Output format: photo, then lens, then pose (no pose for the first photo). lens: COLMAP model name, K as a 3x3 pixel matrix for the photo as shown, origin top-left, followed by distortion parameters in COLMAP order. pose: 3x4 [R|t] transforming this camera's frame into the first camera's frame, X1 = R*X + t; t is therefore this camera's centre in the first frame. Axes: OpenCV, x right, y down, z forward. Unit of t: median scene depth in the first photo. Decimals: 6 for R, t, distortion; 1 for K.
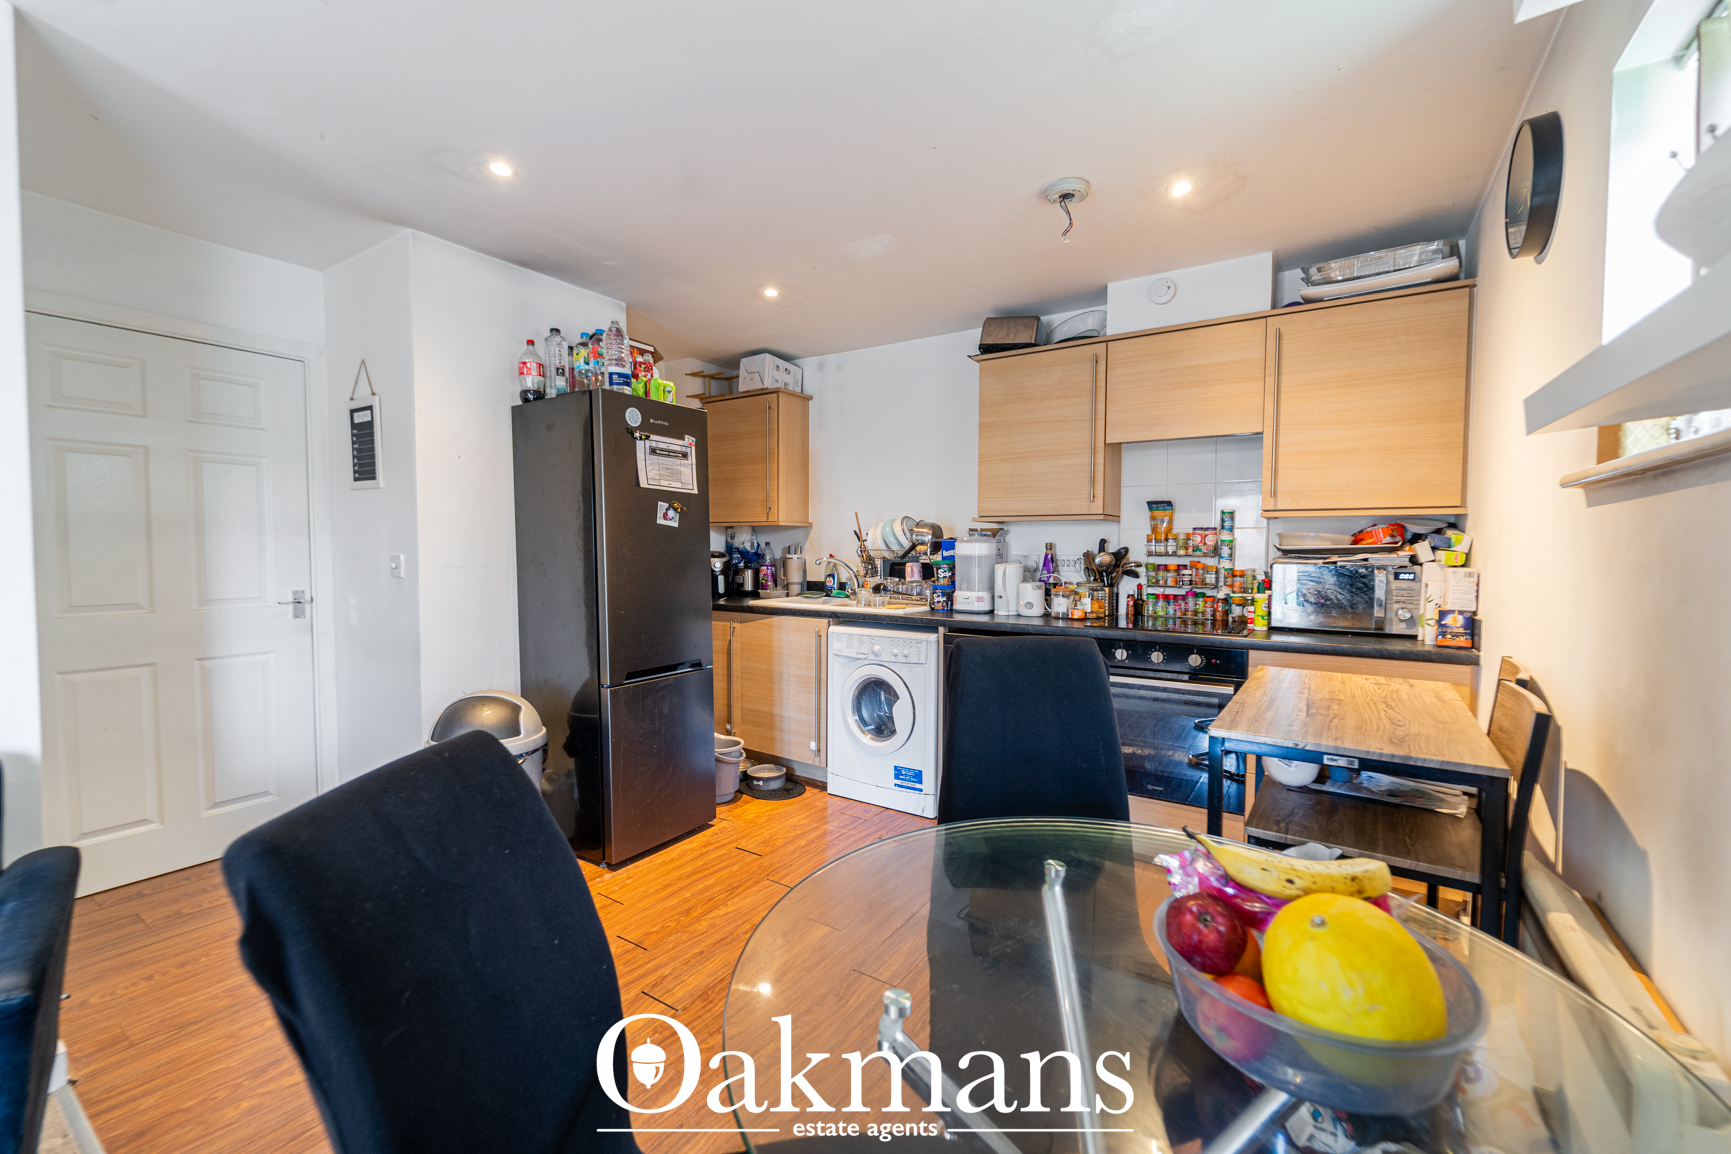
lens RADIAL K [[699.4, 0, 873.4], [0, 699.4, 576.8], [0, 0, 1]] dist [-0.000456, -0.000100]
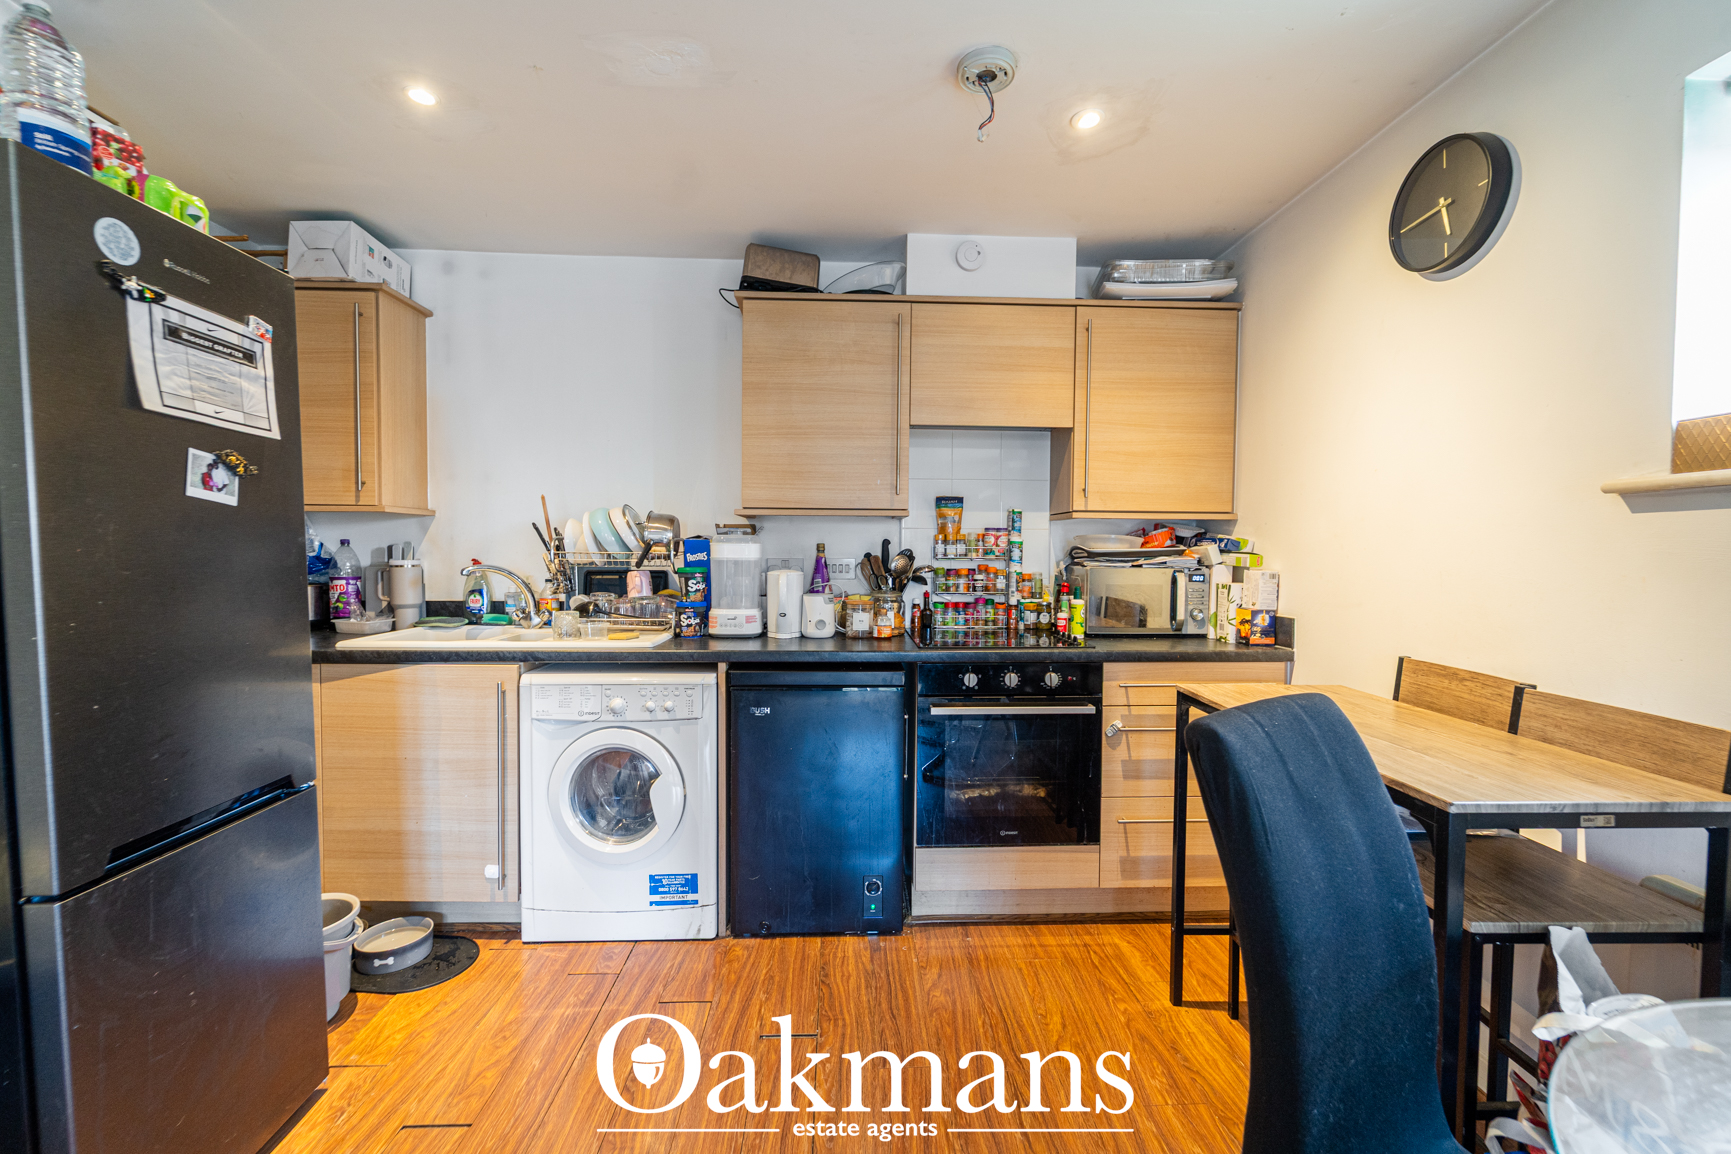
lens RADIAL K [[710.3, 0, 873.3], [0, 710.3, 574.0], [0, 0, 1]] dist [-0.000251, -0.000376]
pose [[0.813601, -0.018869, 0.581118, -0.187430], [0.021688, 0.999763, 0.002099, -0.015083], [-0.581020, 0.010896, 0.813817, 0.322843]]
